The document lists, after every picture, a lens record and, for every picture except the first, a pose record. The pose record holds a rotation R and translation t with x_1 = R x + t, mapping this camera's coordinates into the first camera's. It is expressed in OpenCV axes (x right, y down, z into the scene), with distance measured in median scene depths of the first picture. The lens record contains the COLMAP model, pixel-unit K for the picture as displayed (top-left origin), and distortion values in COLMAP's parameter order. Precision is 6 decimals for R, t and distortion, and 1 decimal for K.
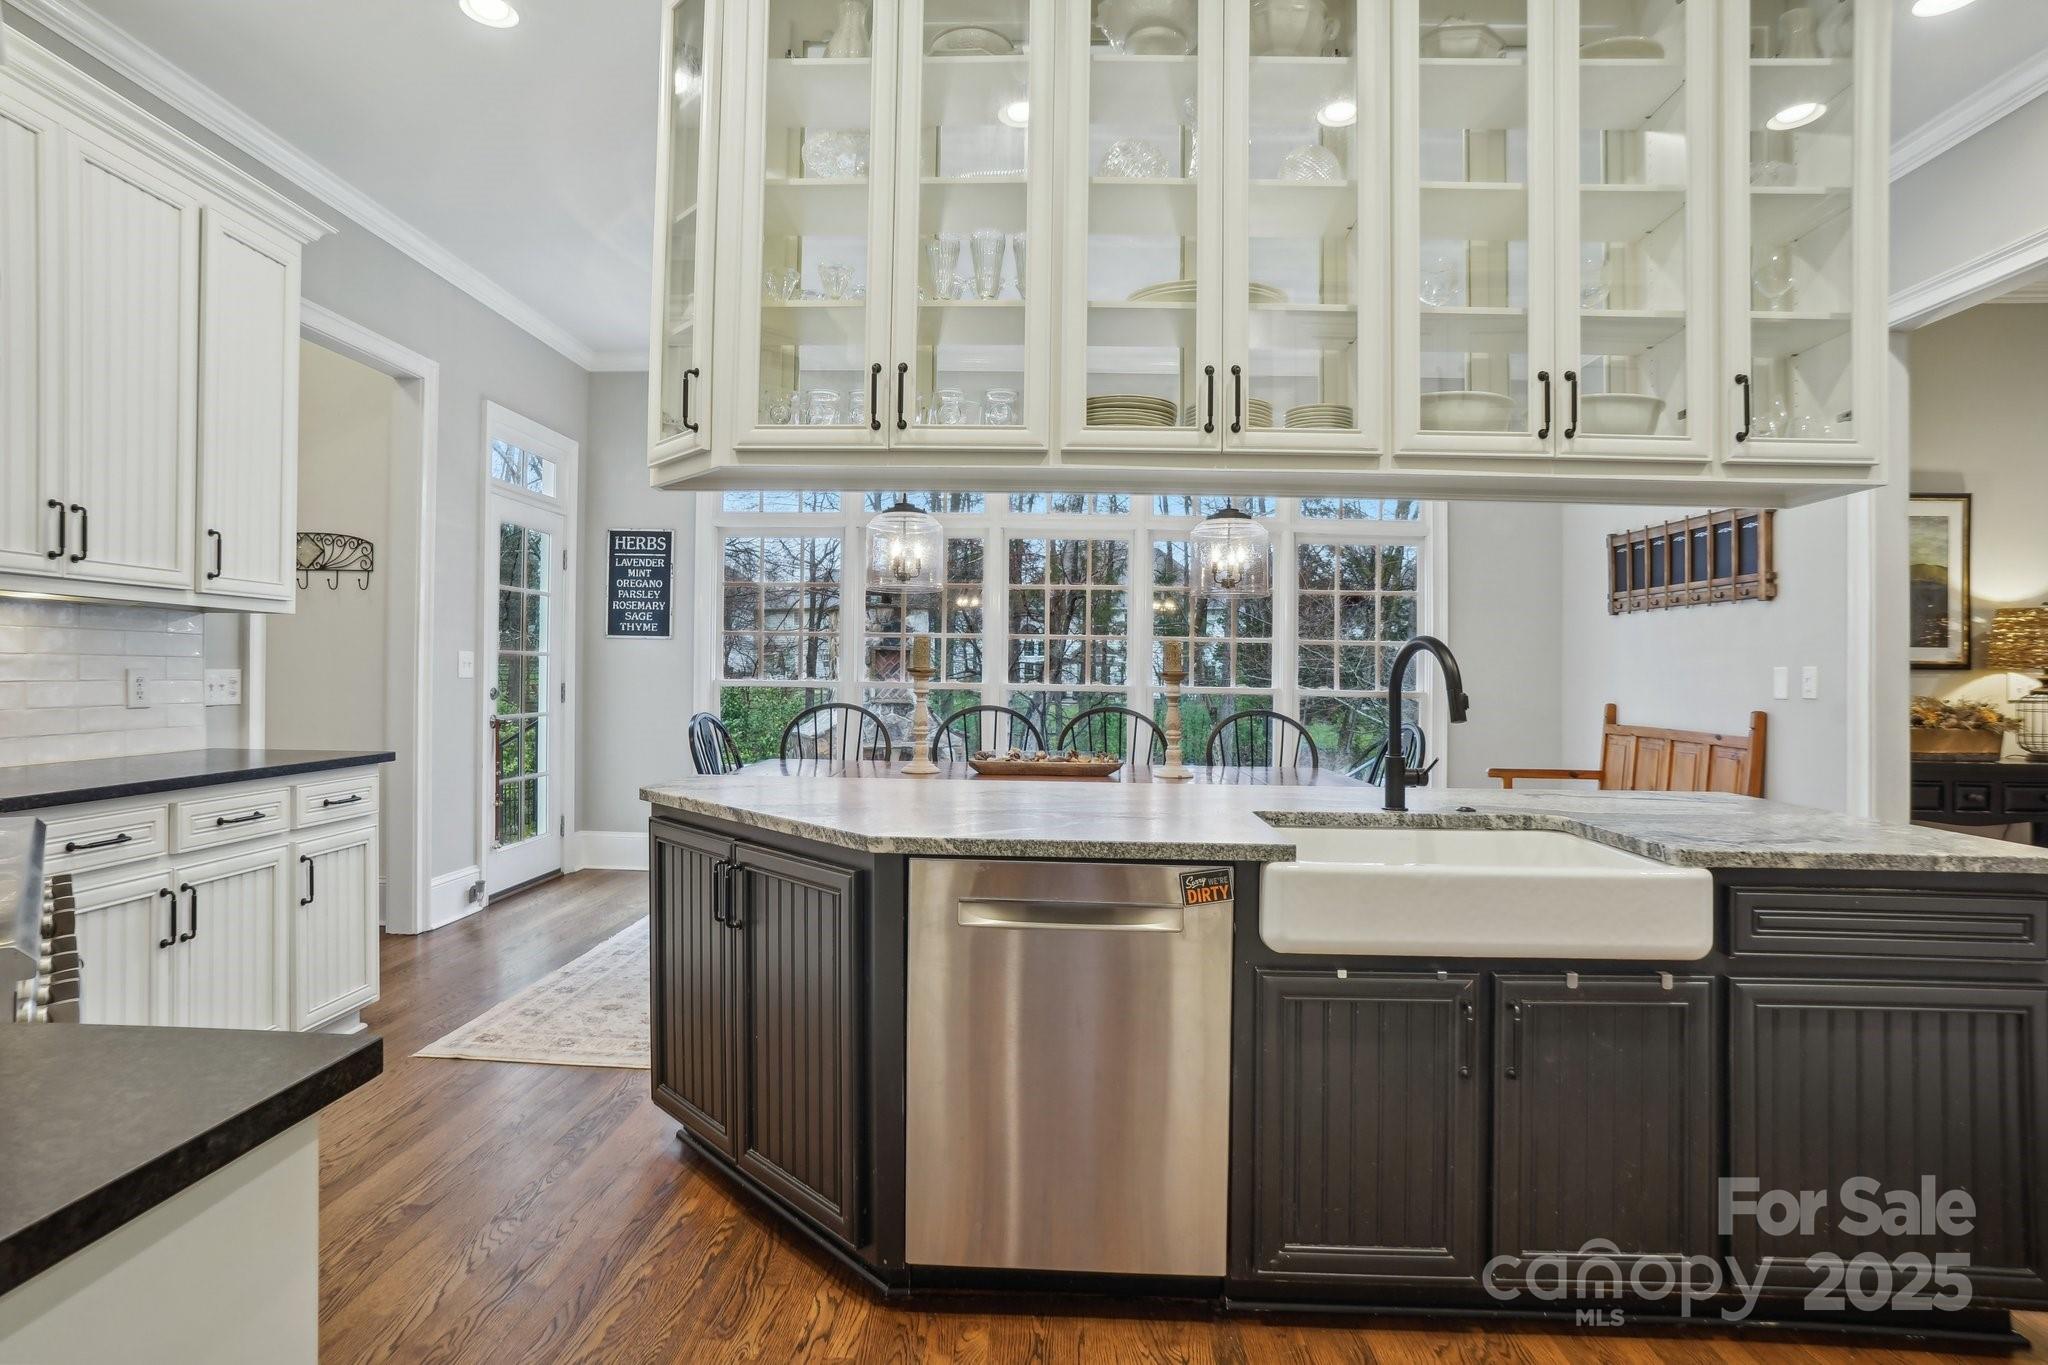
lens RADIAL K [[1071.2, 0, 1029.1], [0, 1071.2, 696.3], [0, 0, 1]] dist [-0.065593, 0.031297]
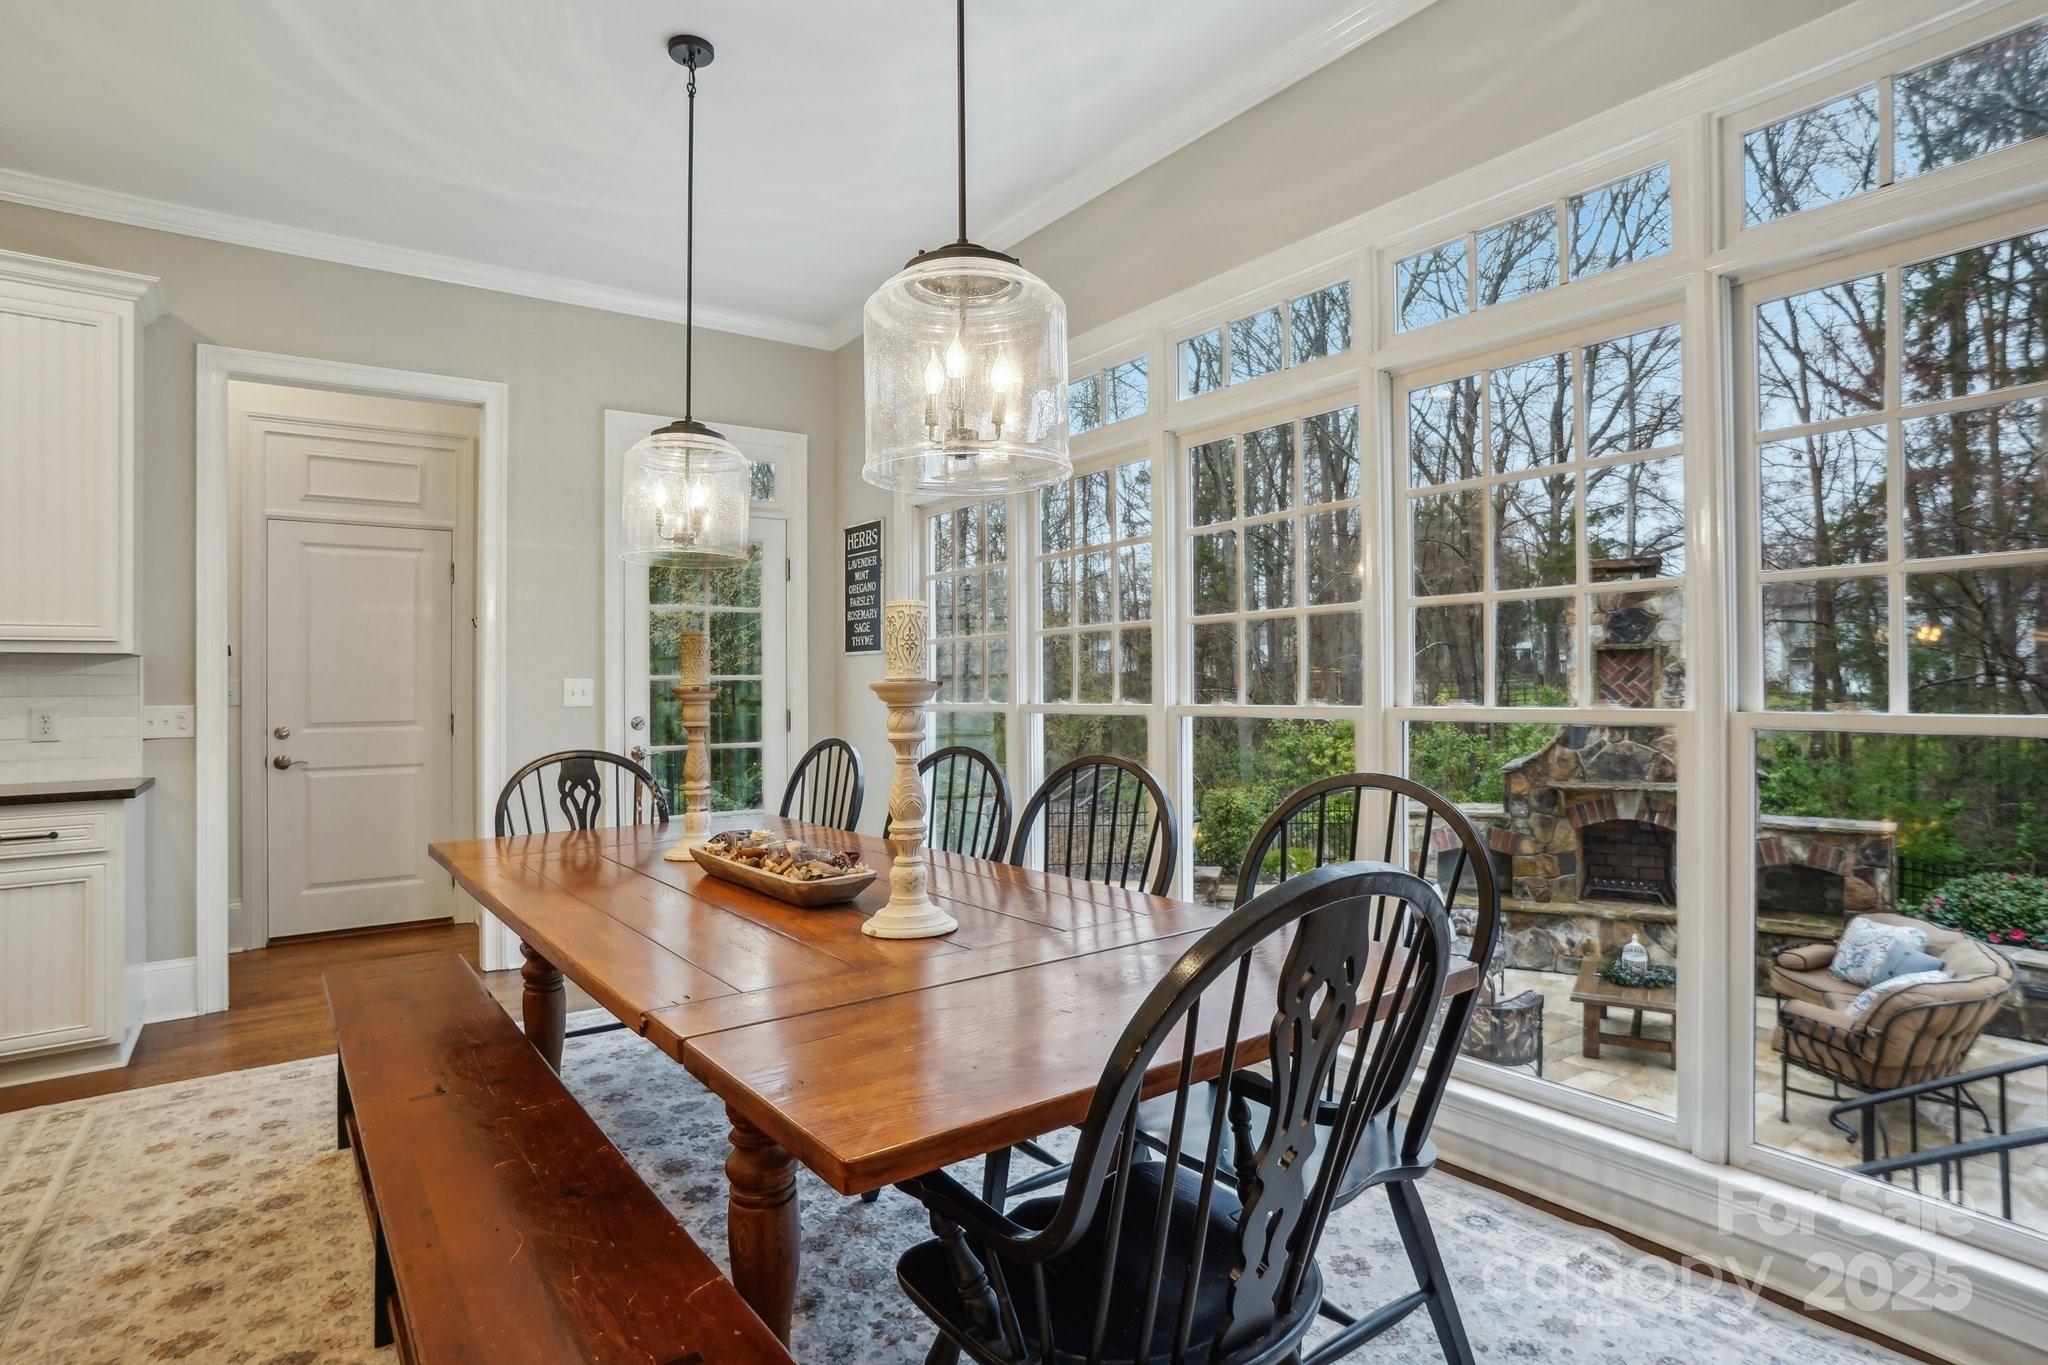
lens RADIAL K [[1071.2, 0, 1031.7], [0, 1071.2, 700.4], [0, 0, 1]] dist [-0.065593, 0.031297]
pose [[0.607477, -0.016172, -0.794173, 0.471398], [0.006560, 0.999861, -0.015343, -0.006815], [0.794310, 0.004111, 0.607499, 0.758844]]
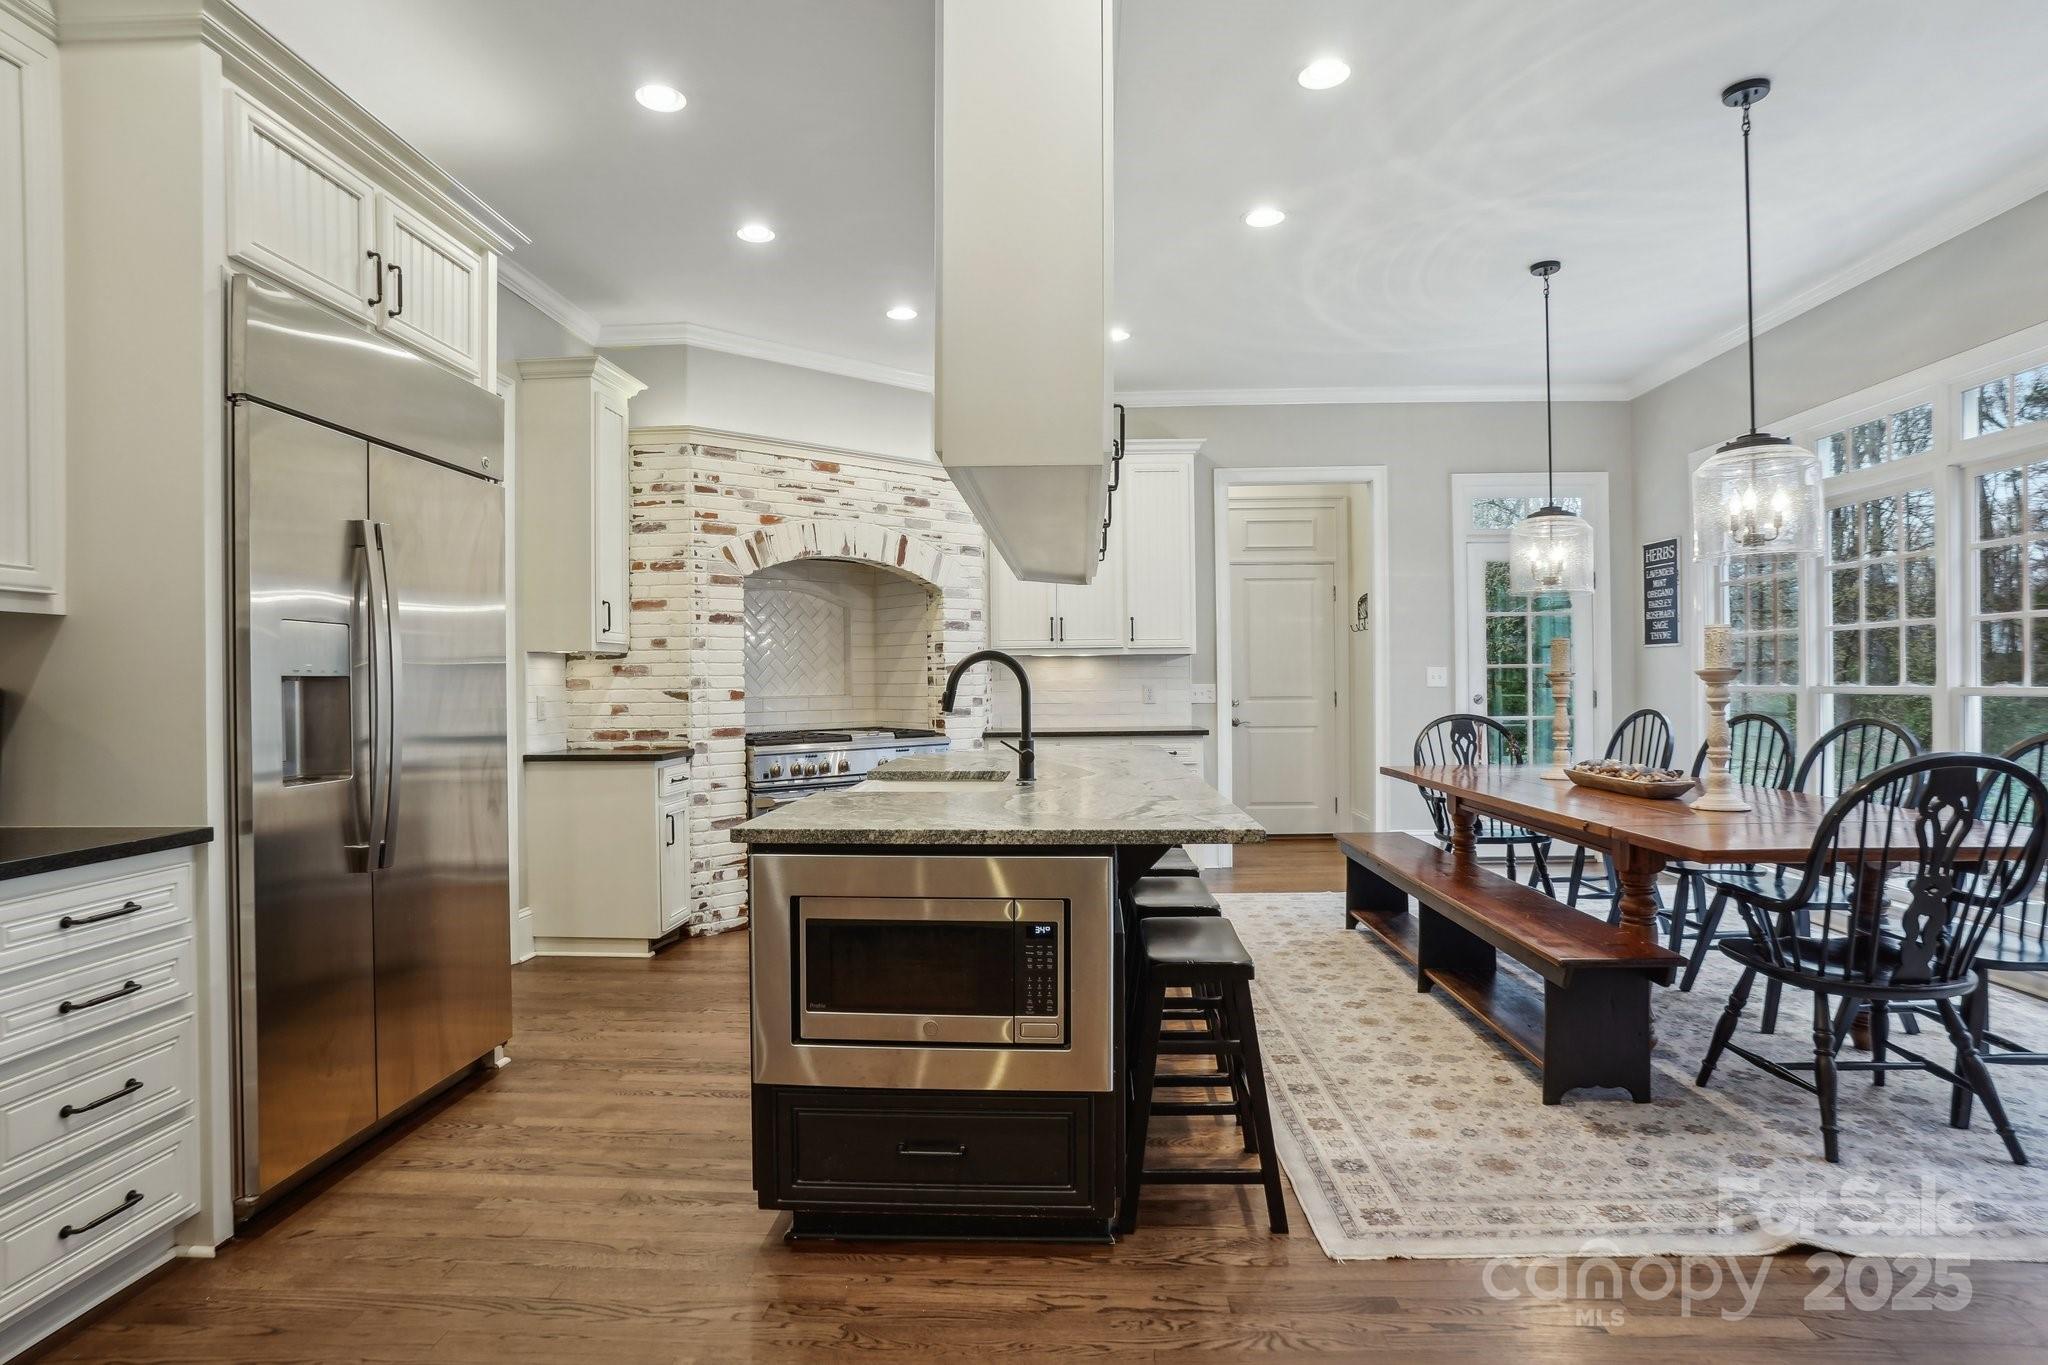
lens RADIAL K [[1071.2, 0, 1020.6], [0, 1071.2, 669.5], [0, 0, 1]] dist [-0.065593, 0.031297]
pose [[-0.024422, -0.029112, -0.999278, 0.838676], [-0.011494, 0.999518, -0.028838, 0.005147], [0.999636, 0.010781, -0.024745, 0.513500]]
